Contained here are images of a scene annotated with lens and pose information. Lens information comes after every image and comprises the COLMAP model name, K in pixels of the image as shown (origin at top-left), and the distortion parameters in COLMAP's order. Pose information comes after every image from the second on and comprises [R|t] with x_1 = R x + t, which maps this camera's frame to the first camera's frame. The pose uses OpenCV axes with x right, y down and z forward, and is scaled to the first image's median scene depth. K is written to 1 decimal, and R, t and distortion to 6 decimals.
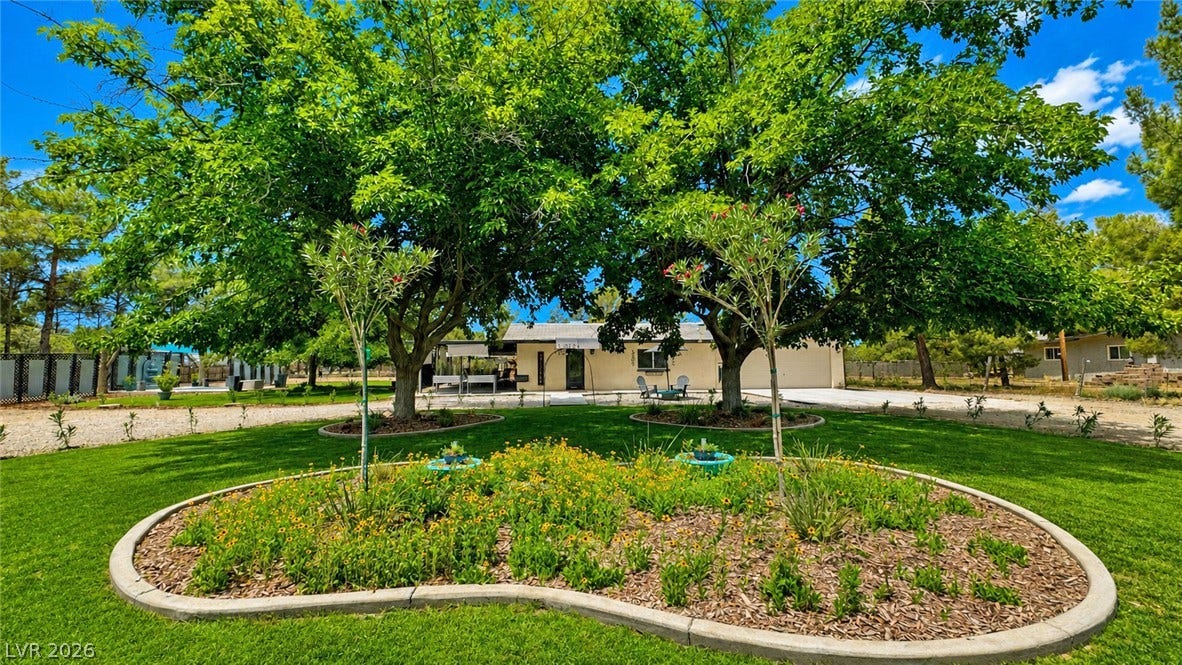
lens RADIAL K [[478.3, 0, 591.0], [0, 478.3, 332.5], [0, 0, 1]] dist [-0.000583, -0.000153]
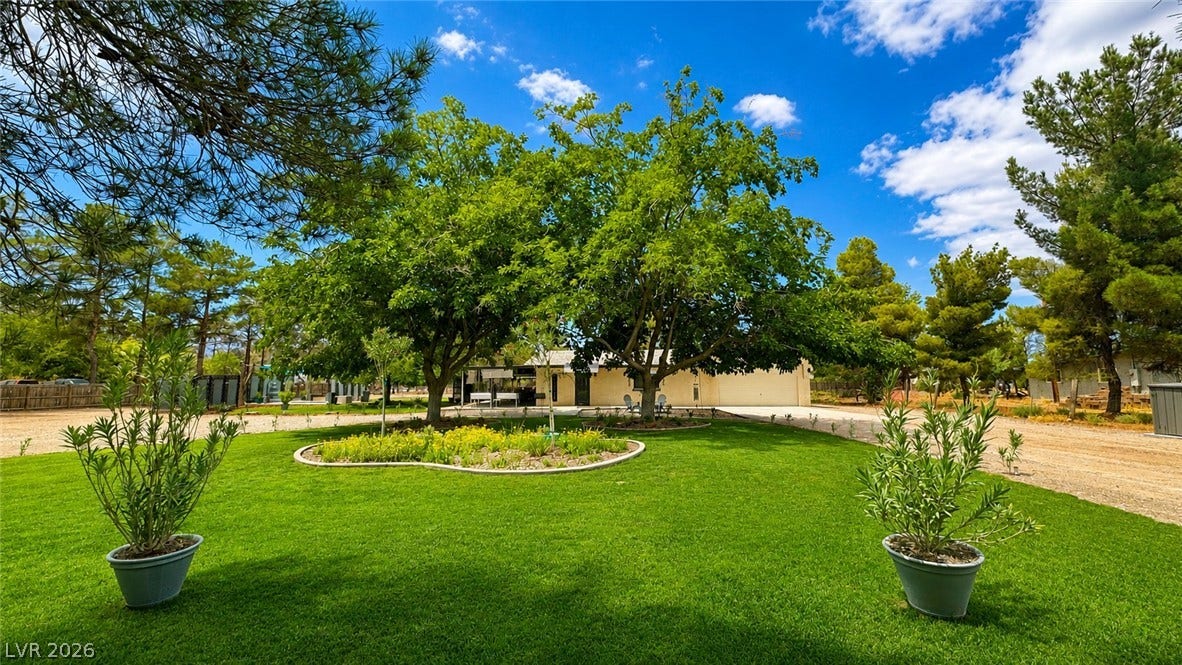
lens RADIAL K [[478.3, 0, 591.0], [0, 478.3, 332.5], [0, 0, 1]] dist [-0.000583, -0.000153]
pose [[0.989722, -0.010607, -0.142610, 0.169613], [0.004975, 0.999196, -0.039789, -0.019910], [0.142917, 0.038671, 0.988979, -0.232984]]
